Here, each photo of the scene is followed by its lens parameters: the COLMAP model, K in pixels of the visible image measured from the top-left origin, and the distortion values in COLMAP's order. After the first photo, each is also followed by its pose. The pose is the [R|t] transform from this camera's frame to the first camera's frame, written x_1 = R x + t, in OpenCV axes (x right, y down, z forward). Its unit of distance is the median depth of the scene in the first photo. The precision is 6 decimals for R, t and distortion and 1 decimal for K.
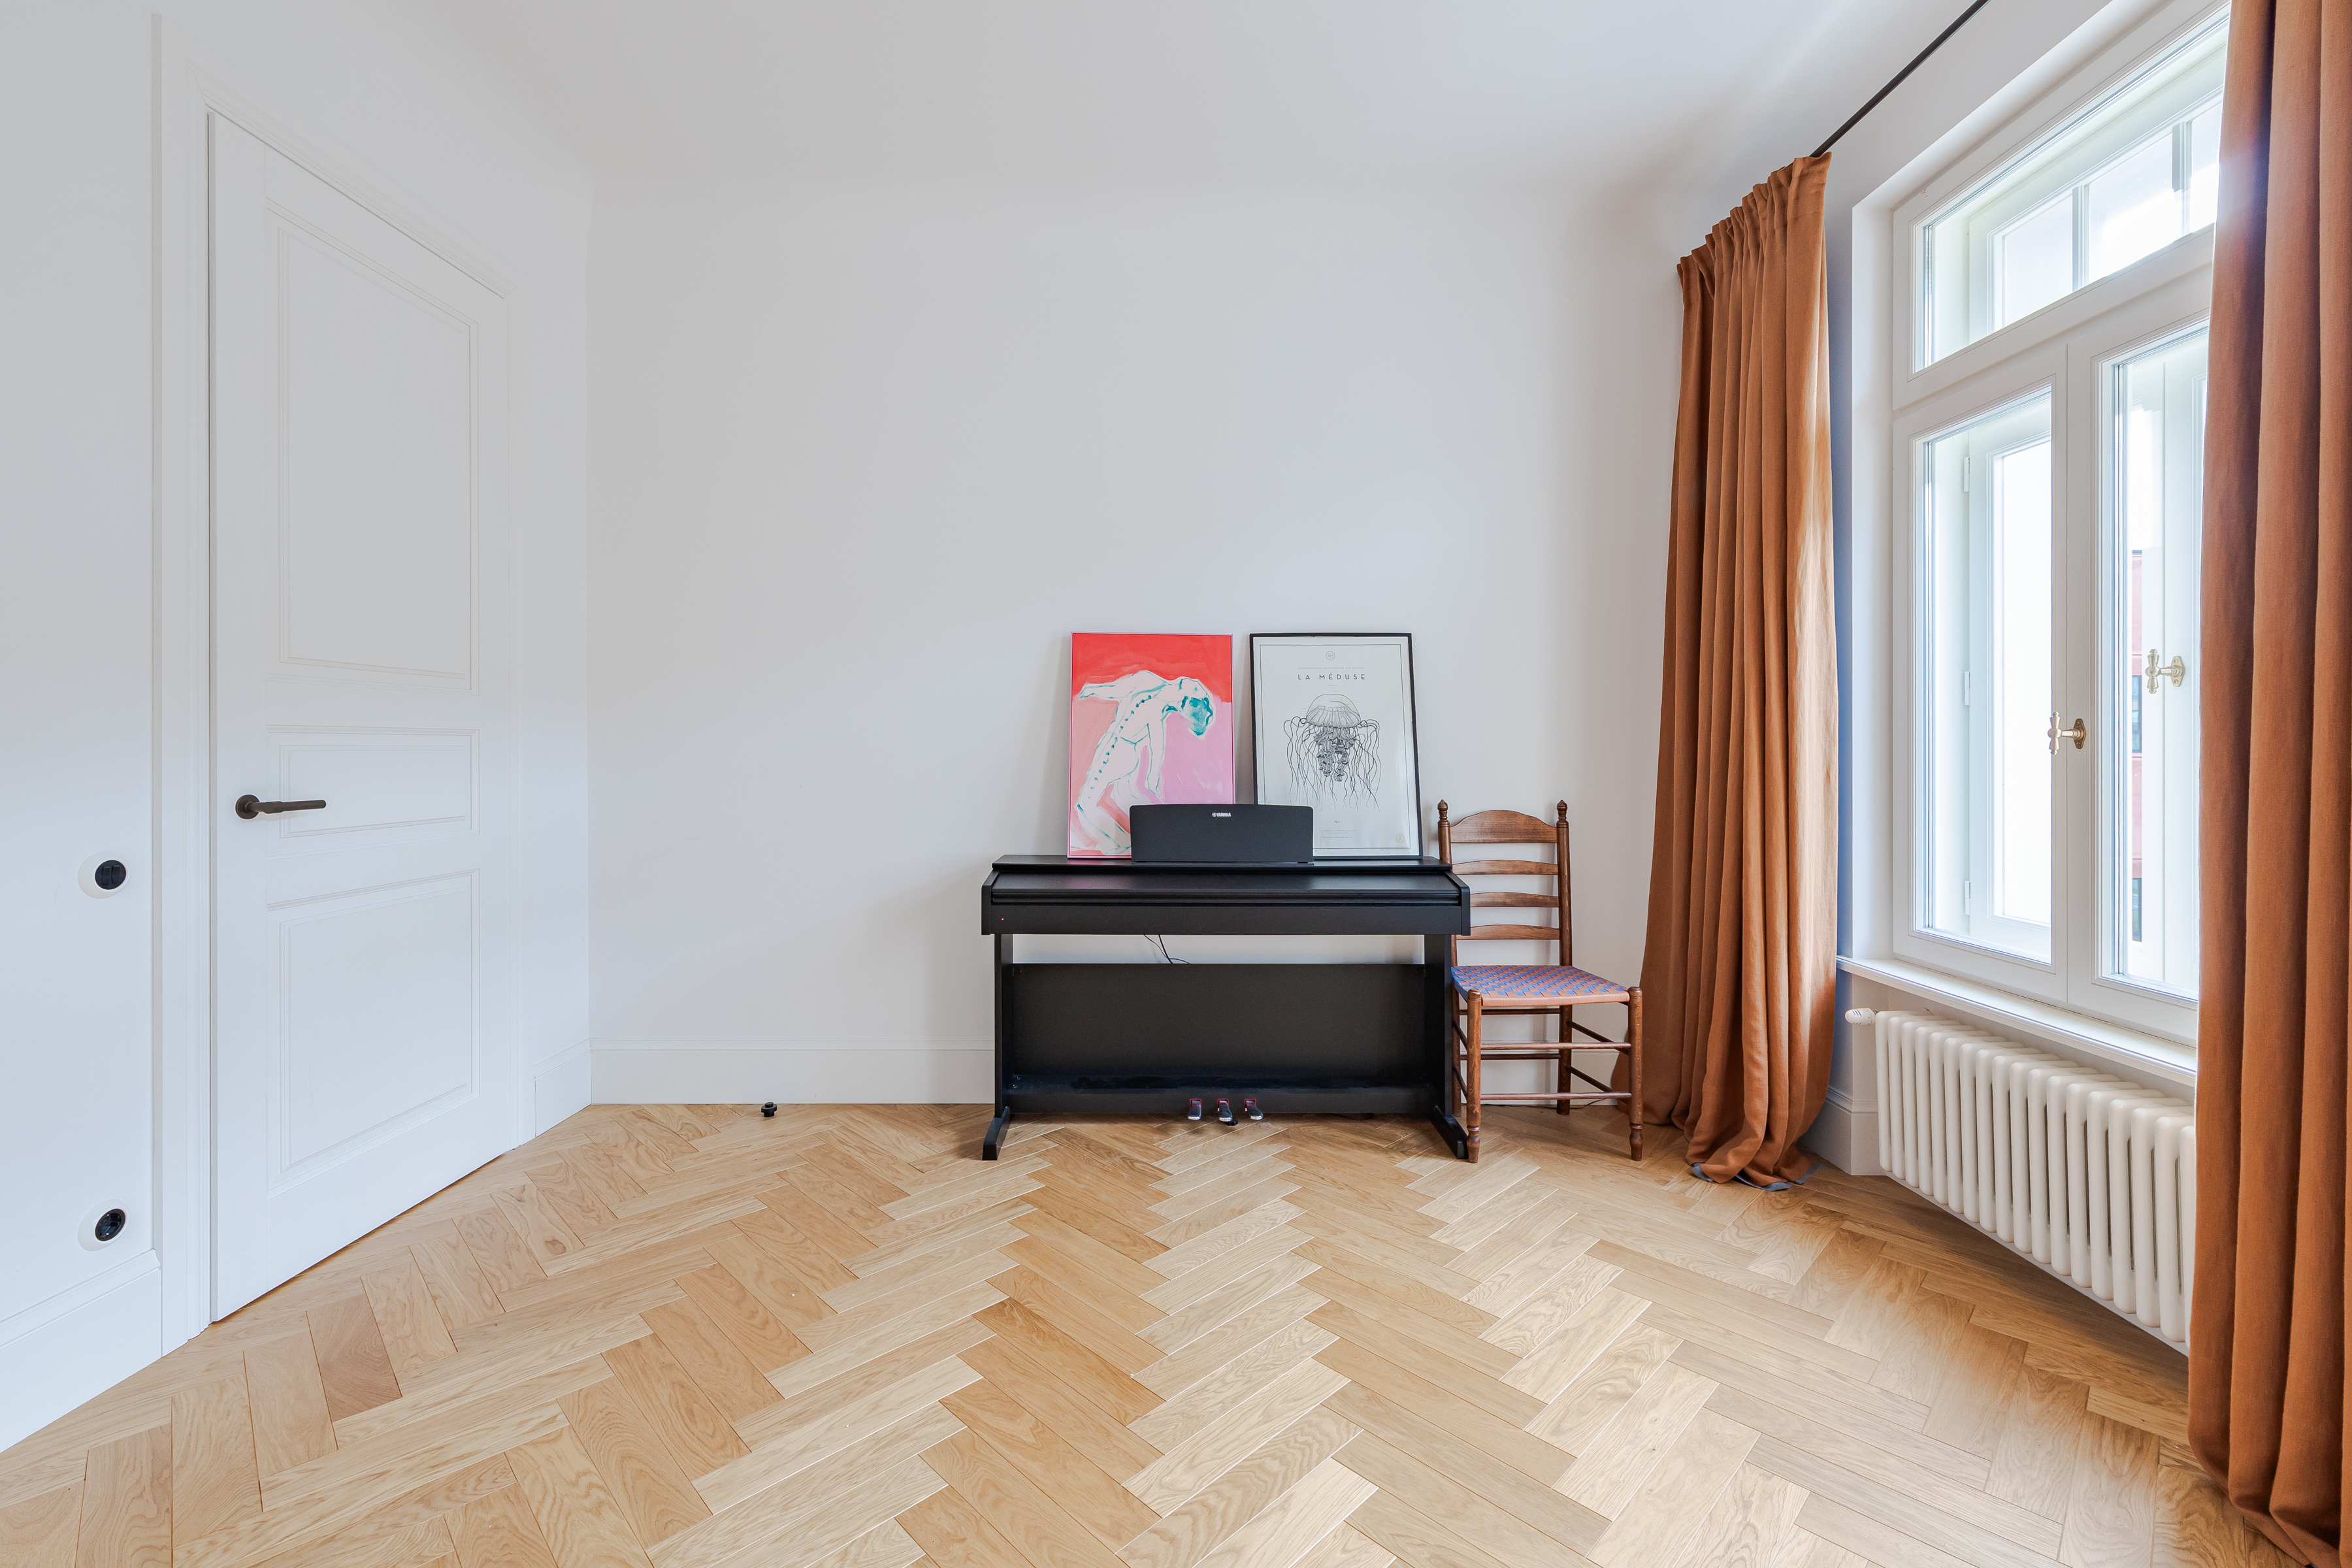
lens RADIAL K [[1025.3, 0, 1175.8], [0, 1025.3, 746.7], [0, 0, 1]] dist [0.003366, -0.001789]
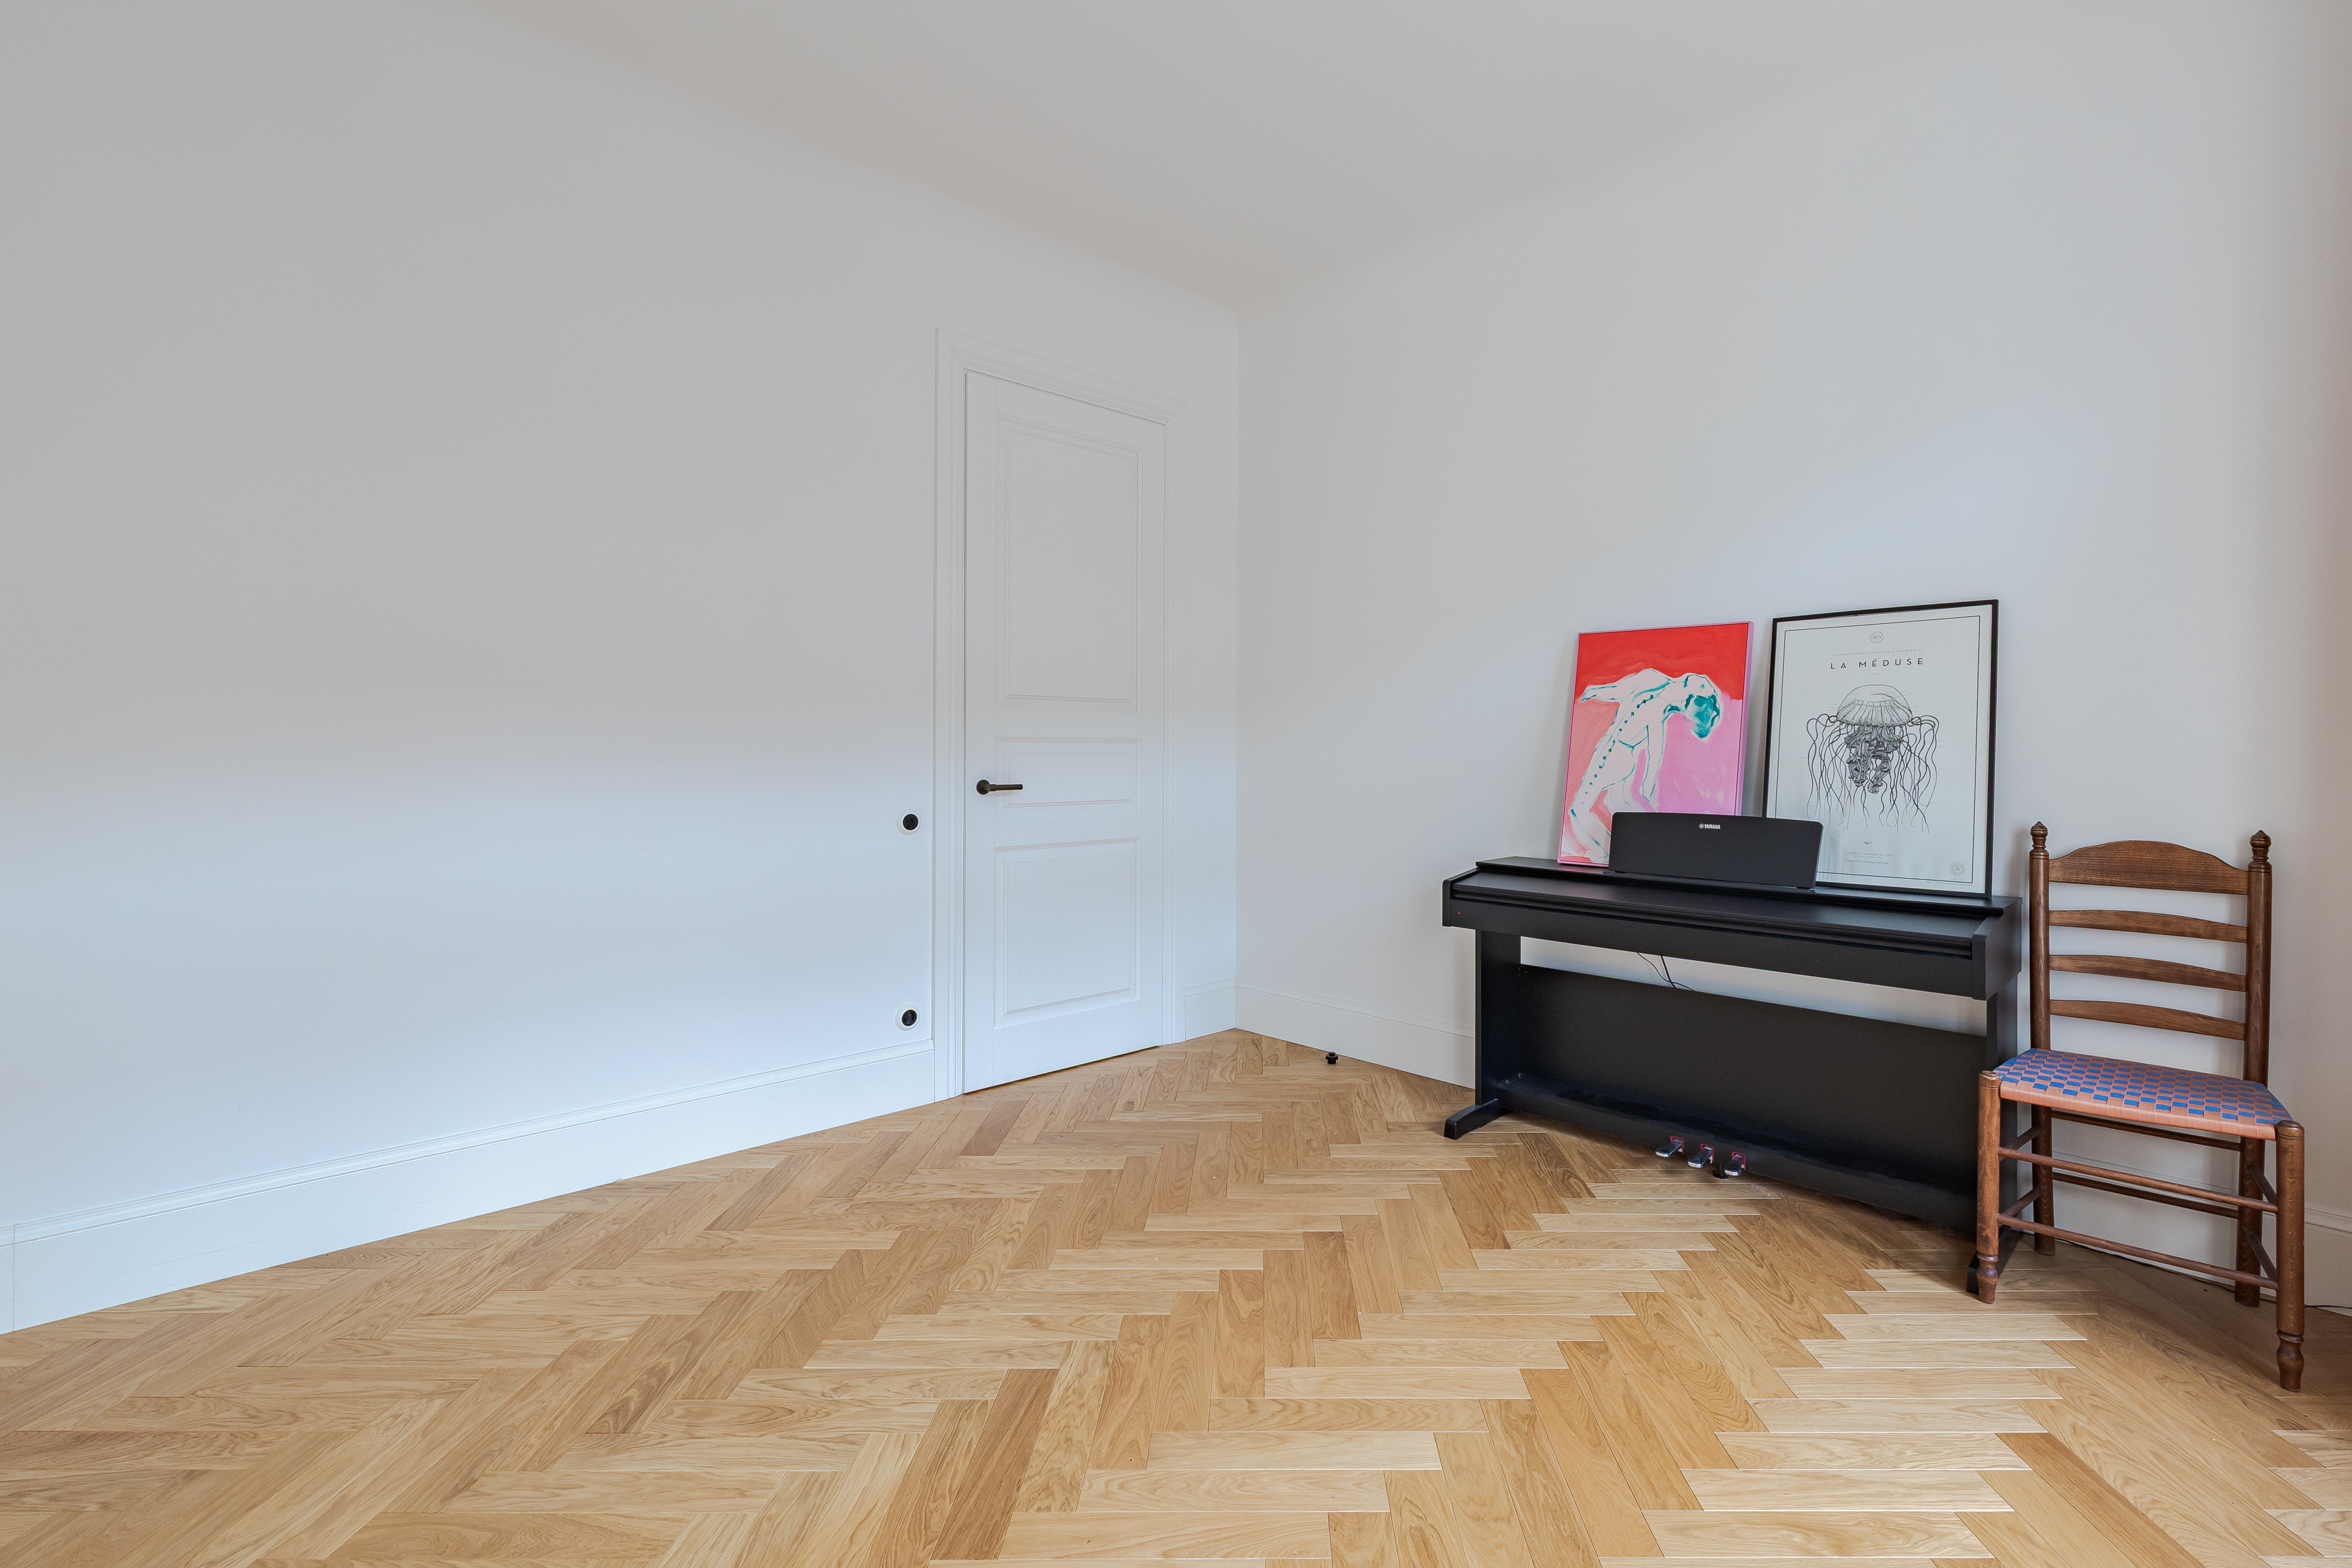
lens RADIAL K [[1025.3, 0, 1169.0], [0, 1025.3, 740.2], [0, 0, 1]] dist [0.003366, -0.001789]
pose [[0.705440, -0.007804, -0.708726, 0.372503], [-0.000085, 0.999938, -0.011095, 0.001334], [0.708769, 0.007887, 0.705396, 0.037778]]
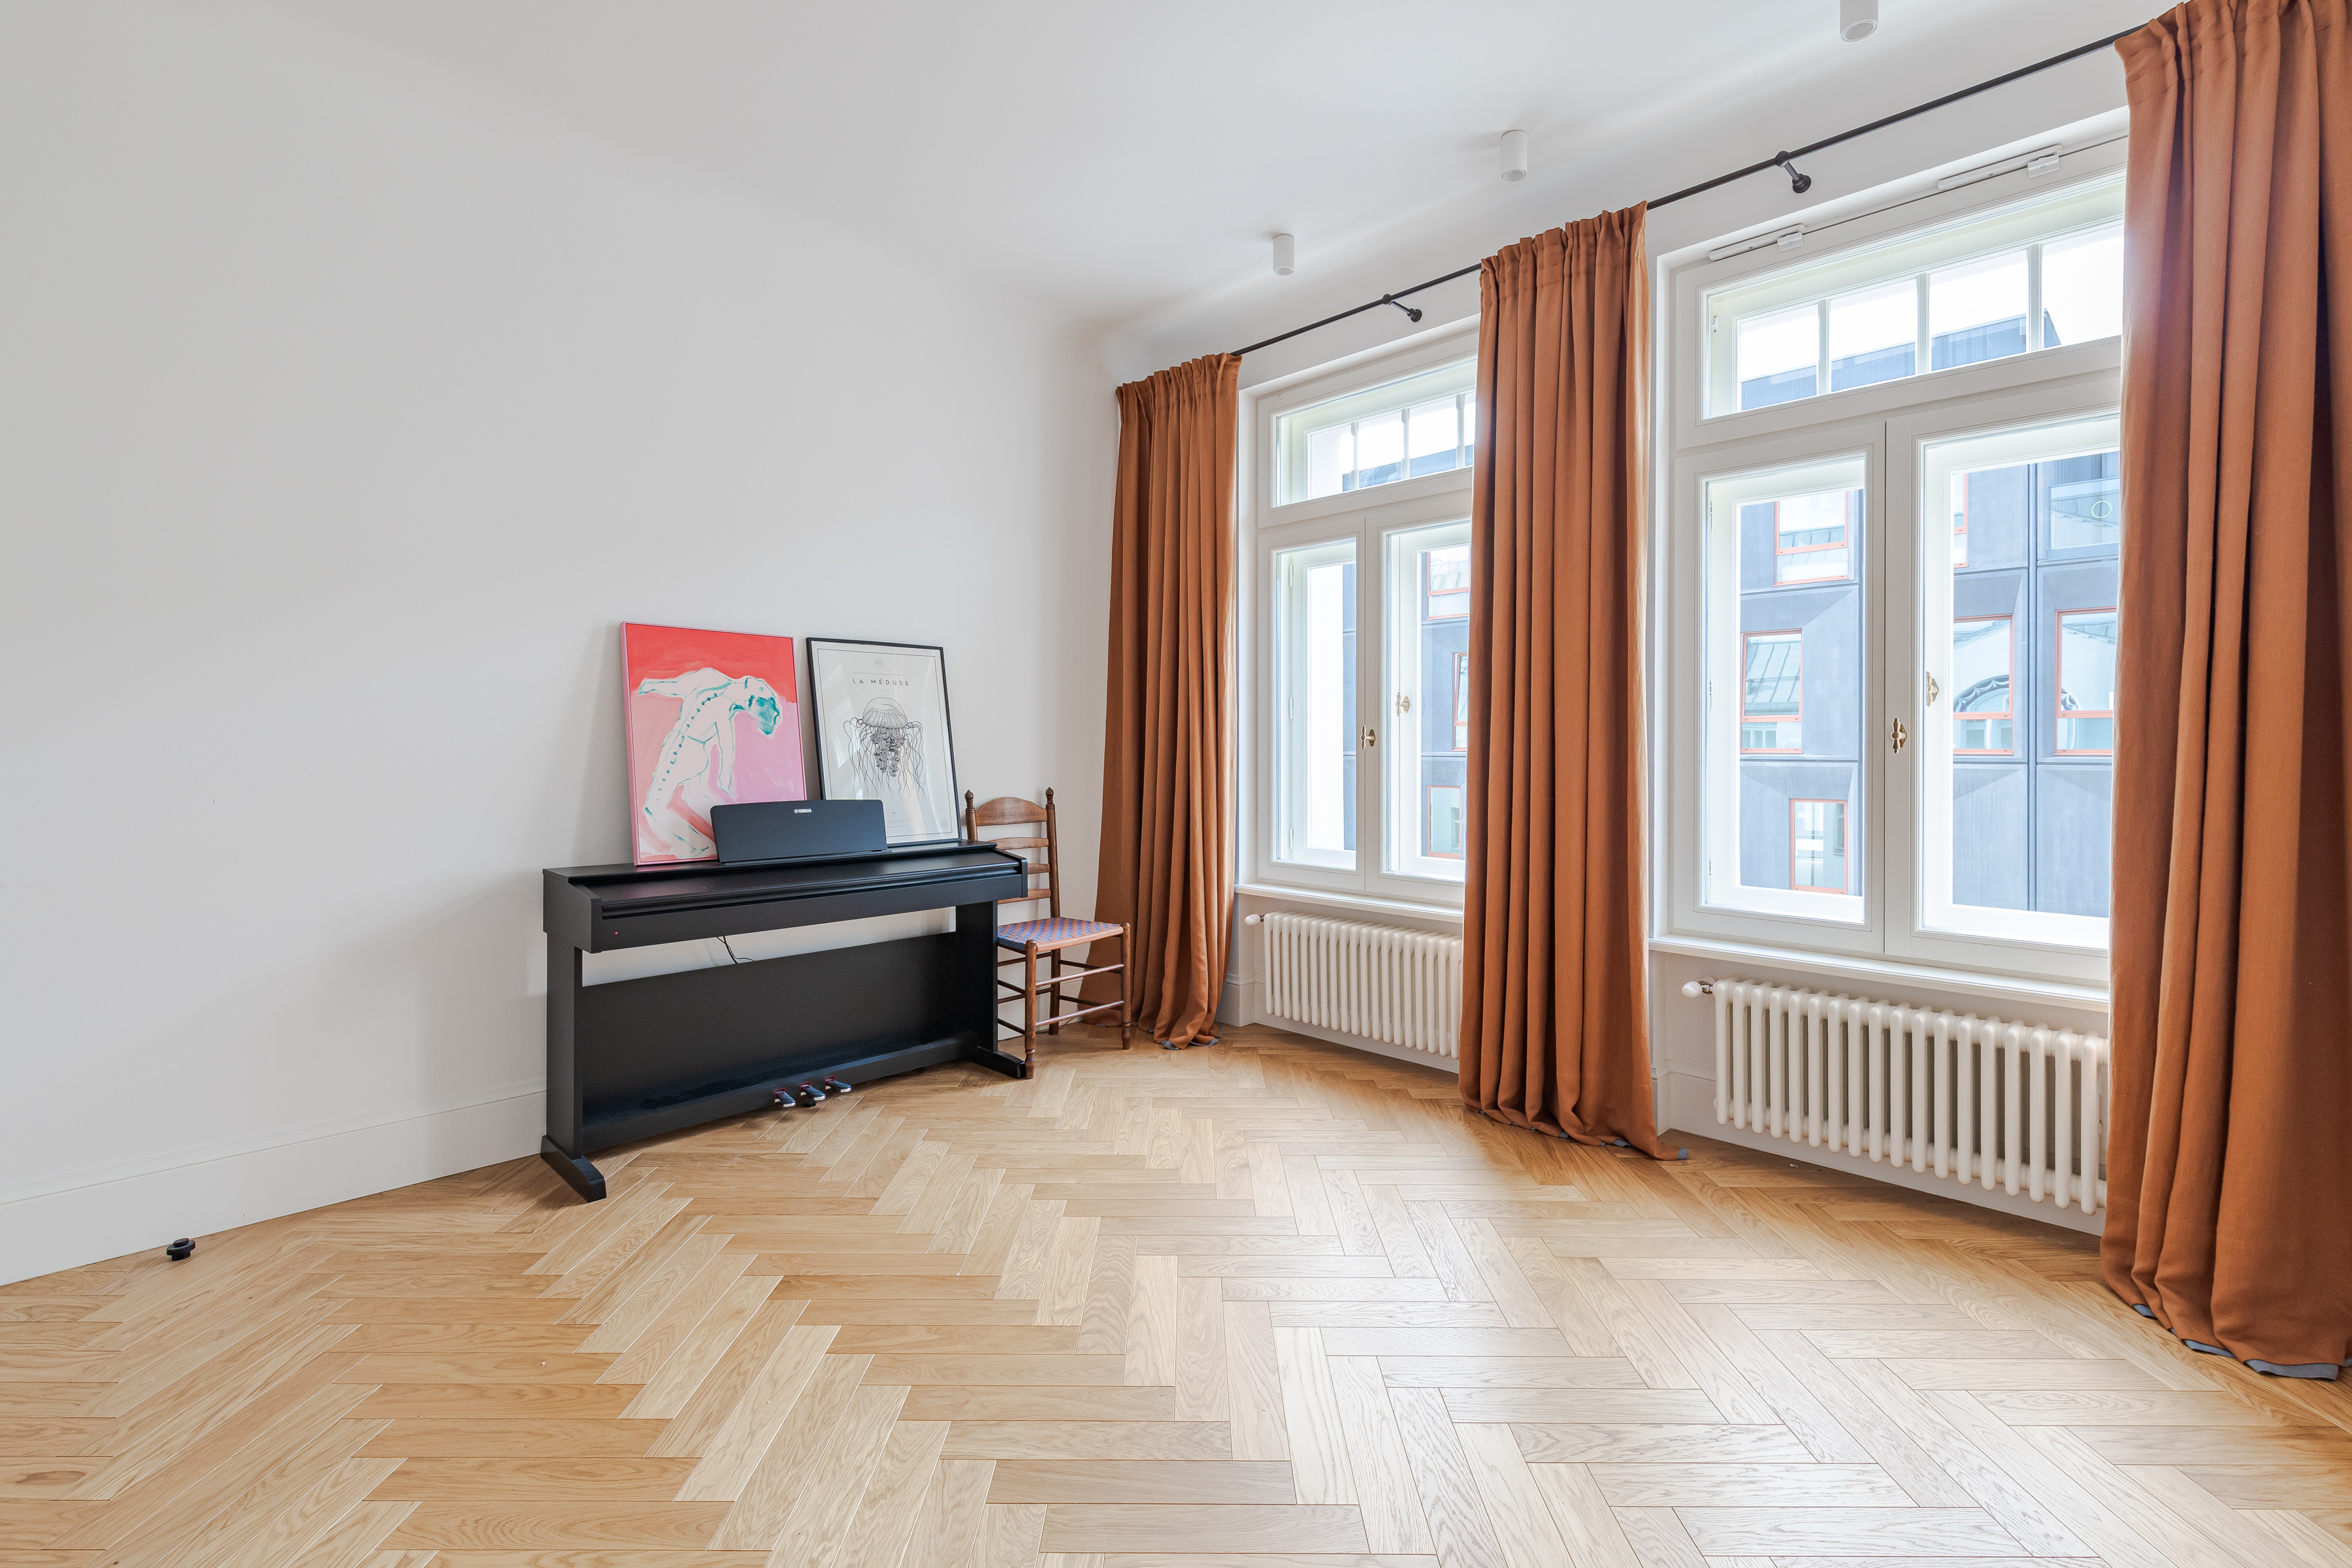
lens RADIAL K [[1025.3, 0, 1209.4], [0, 1025.3, 742.1], [0, 0, 1]] dist [0.003366, -0.001789]
pose [[0.696331, 0.000845, 0.717721, -0.439389], [0.000855, 0.999998, -0.002006, -0.001199], [-0.717721, 0.002011, 0.696328, -0.024536]]
